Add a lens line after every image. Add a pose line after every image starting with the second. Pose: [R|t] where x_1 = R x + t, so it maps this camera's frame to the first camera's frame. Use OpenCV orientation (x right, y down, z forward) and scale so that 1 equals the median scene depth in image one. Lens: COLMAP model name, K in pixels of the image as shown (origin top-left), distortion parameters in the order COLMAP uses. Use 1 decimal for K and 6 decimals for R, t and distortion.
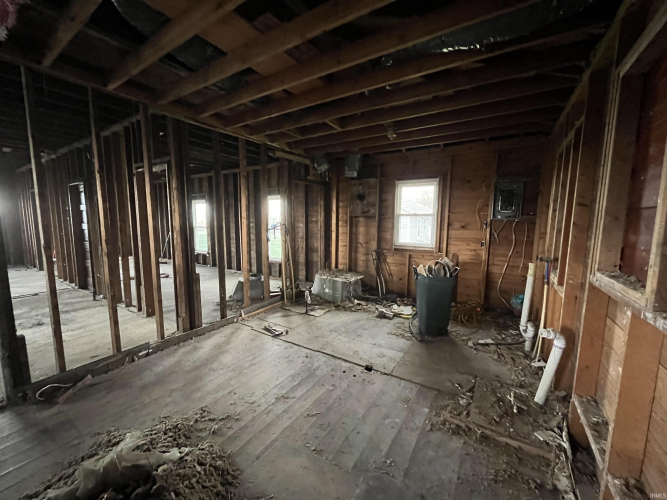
lens RADIAL K [[268.1, 0, 330.0], [0, 268.1, 250.9], [0, 0, 1]] dist [-0.000552, -0.000509]
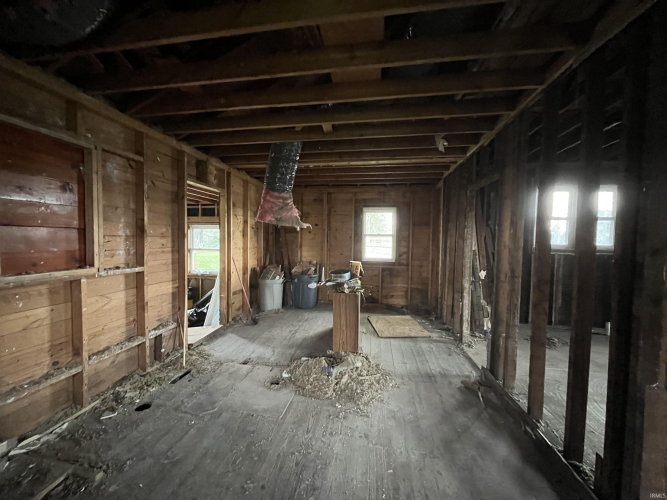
lens RADIAL K [[268.1, 0, 330.0], [0, 268.1, 250.9], [0, 0, 1]] dist [-0.000552, -0.000509]
pose [[-0.915942, -0.003699, -0.401294, 0.057303], [-0.065508, 0.987924, 0.140412, -0.110463], [0.395929, 0.154897, -0.905123, 0.947592]]
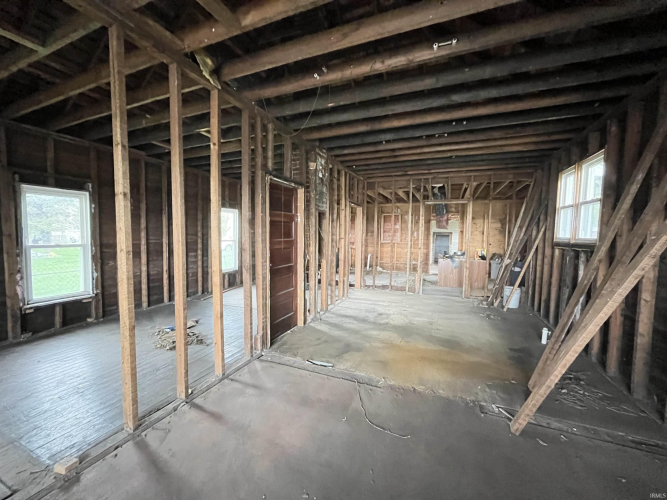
lens RADIAL K [[268.1, 0, 330.0], [0, 268.1, 250.9], [0, 0, 1]] dist [-0.000552, -0.000509]
pose [[-0.165988, -0.075532, 0.983231, -2.089663], [0.093267, 0.991390, 0.091904, -0.161048], [-0.981707, 0.106958, -0.157514, 1.276535]]
